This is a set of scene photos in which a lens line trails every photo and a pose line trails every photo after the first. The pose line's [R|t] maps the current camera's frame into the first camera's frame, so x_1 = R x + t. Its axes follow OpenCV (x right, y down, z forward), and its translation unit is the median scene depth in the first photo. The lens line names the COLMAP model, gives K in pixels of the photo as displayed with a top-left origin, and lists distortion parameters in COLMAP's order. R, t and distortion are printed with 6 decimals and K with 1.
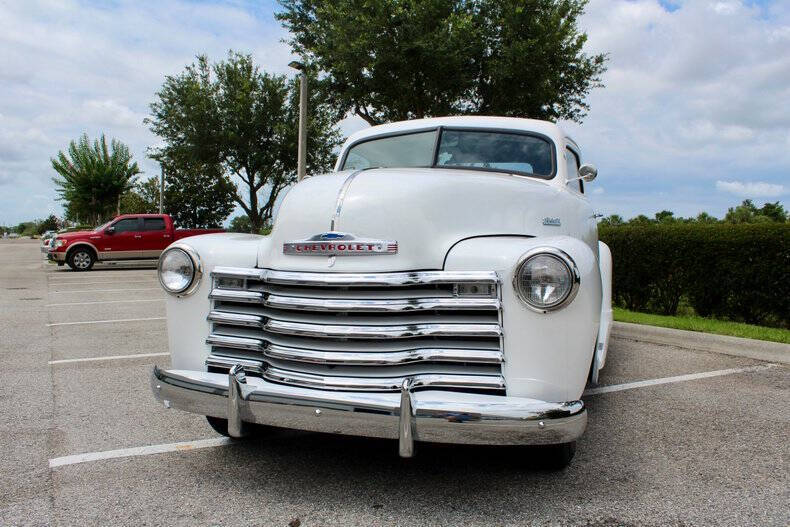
lens RADIAL K [[653.6, 0, 395.1], [0, 653.6, 283.7], [0, 0, 1]] dist [-0.111797, 0.147978]
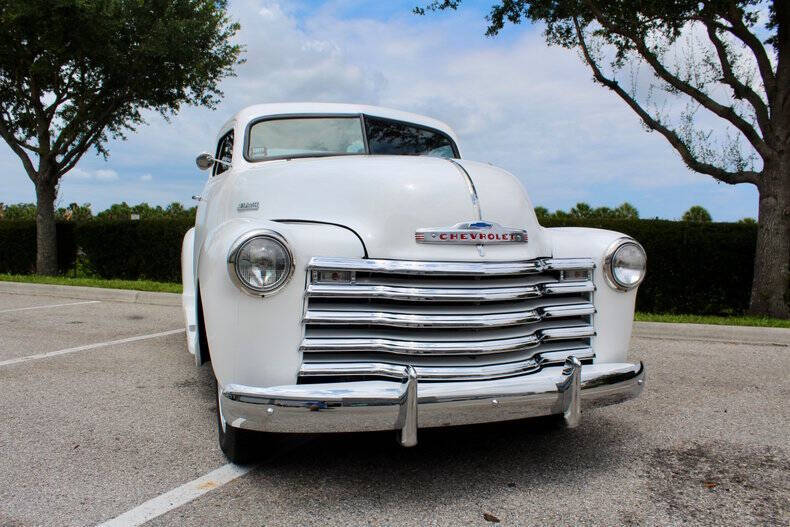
lens RADIAL K [[659.3, 0, 395.0], [0, 659.3, 263.5], [0, 0, 1]] dist [-0.168010, 0.154286]
pose [[0.797262, -0.023769, 0.603165, -0.704529], [0.029381, 0.999568, 0.000555, -0.016762], [-0.602918, 0.017280, 0.797616, 0.243755]]
